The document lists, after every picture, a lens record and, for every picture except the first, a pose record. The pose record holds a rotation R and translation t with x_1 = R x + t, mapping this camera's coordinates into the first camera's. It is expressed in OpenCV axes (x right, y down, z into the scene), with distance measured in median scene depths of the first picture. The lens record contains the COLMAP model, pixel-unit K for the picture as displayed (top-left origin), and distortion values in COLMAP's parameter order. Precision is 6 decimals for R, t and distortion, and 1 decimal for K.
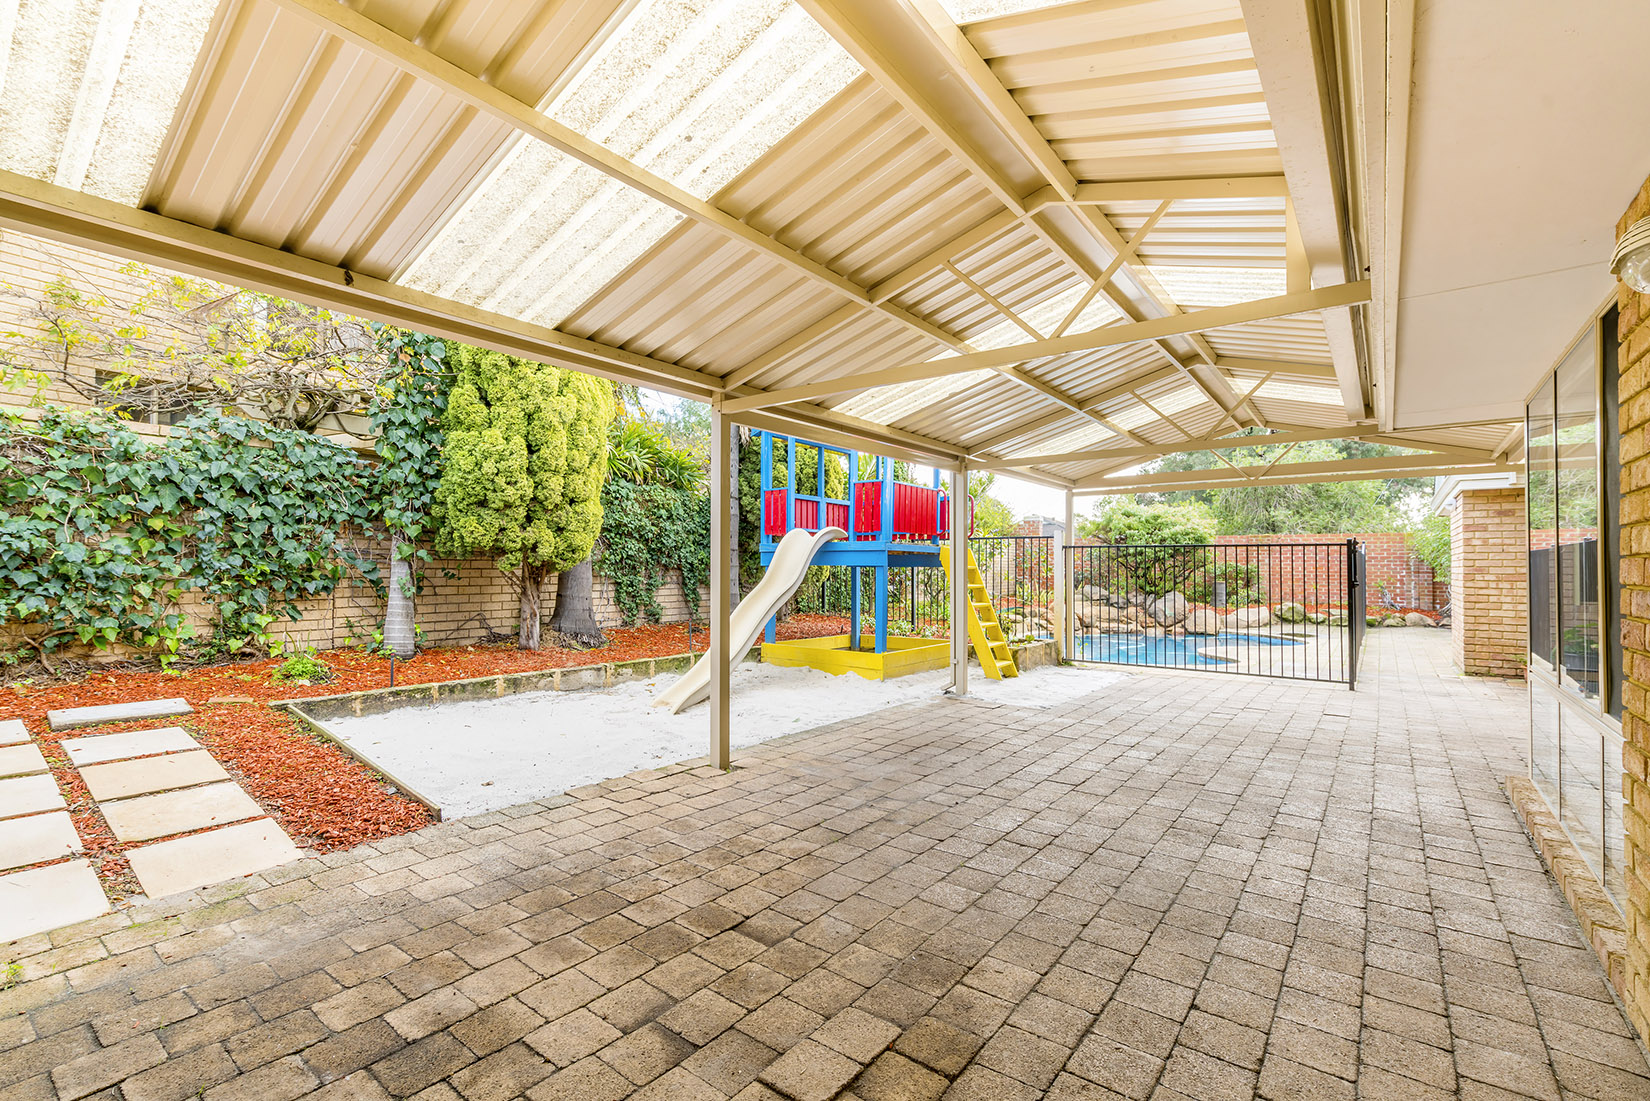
lens RADIAL K [[736.6, 0, 825.7], [0, 736.6, 554.1], [0, 0, 1]] dist [-0.002041, -0.000075]
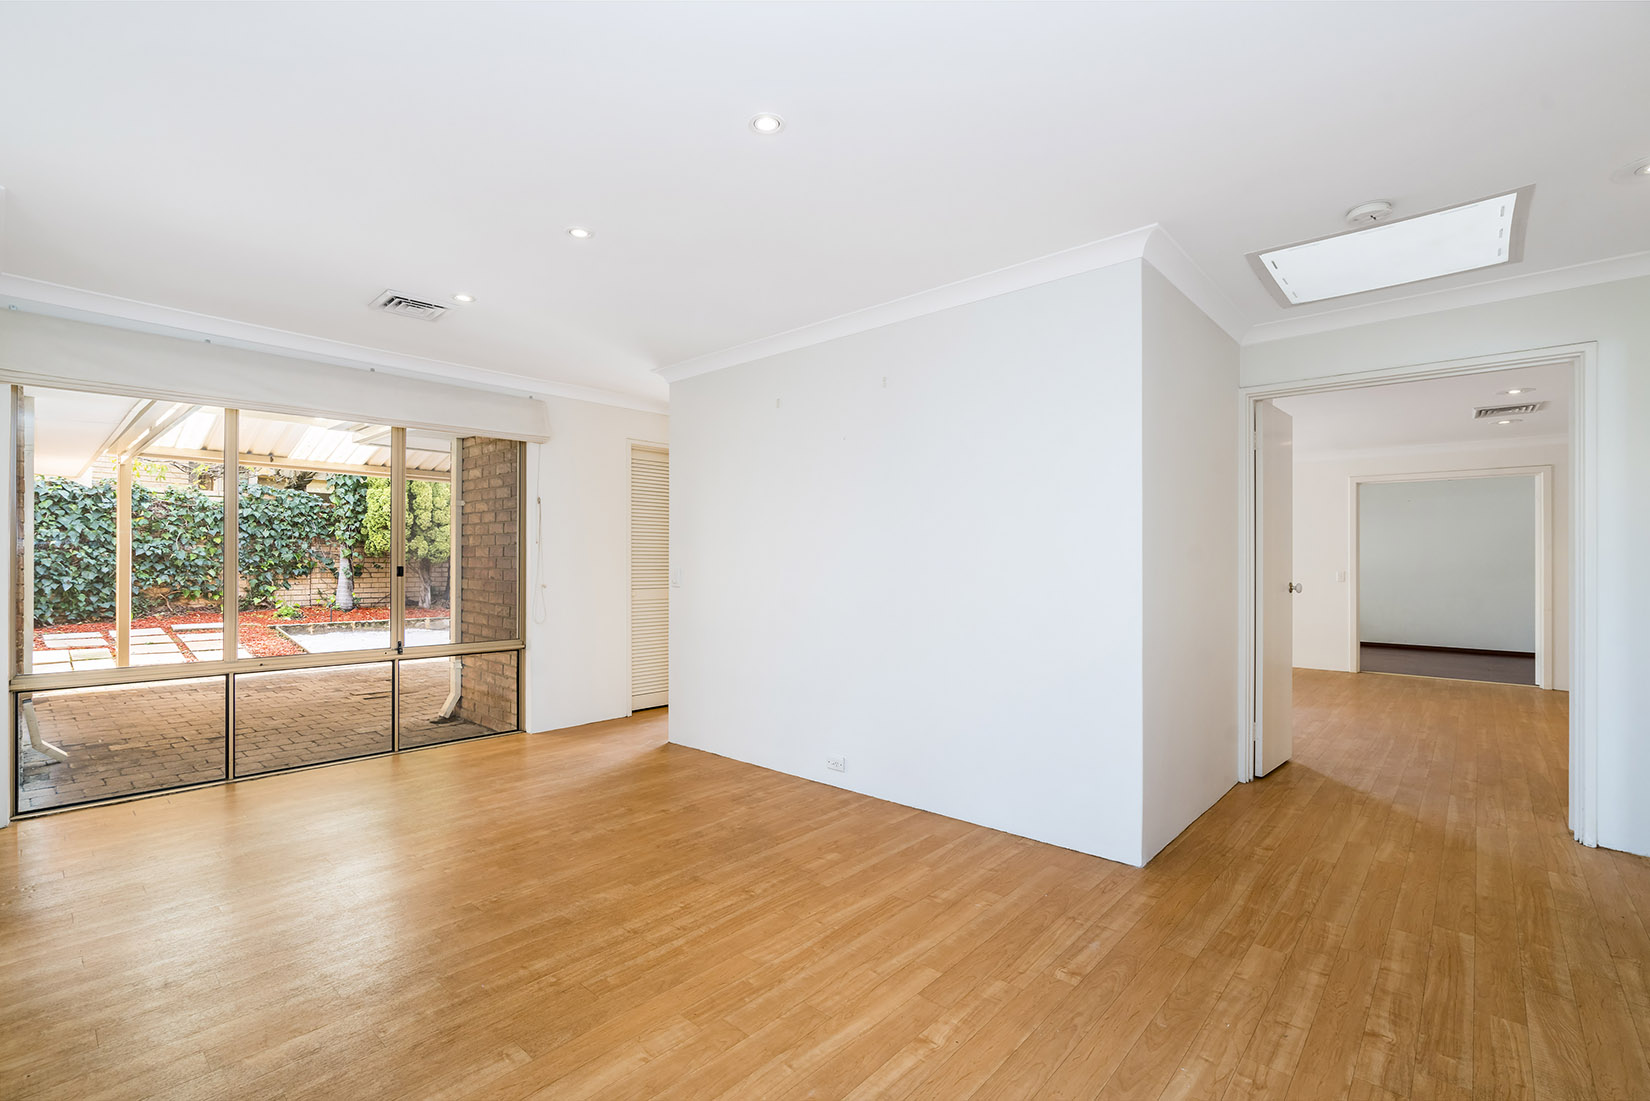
lens RADIAL K [[736.6, 0, 826.2], [0, 736.6, 561.3], [0, 0, 1]] dist [-0.002041, -0.000075]
pose [[0.997456, 0.001478, -0.071269, 0.858098], [-0.000209, 0.999841, 0.017808, -0.018302], [0.071284, -0.017748, 0.997298, -0.855392]]
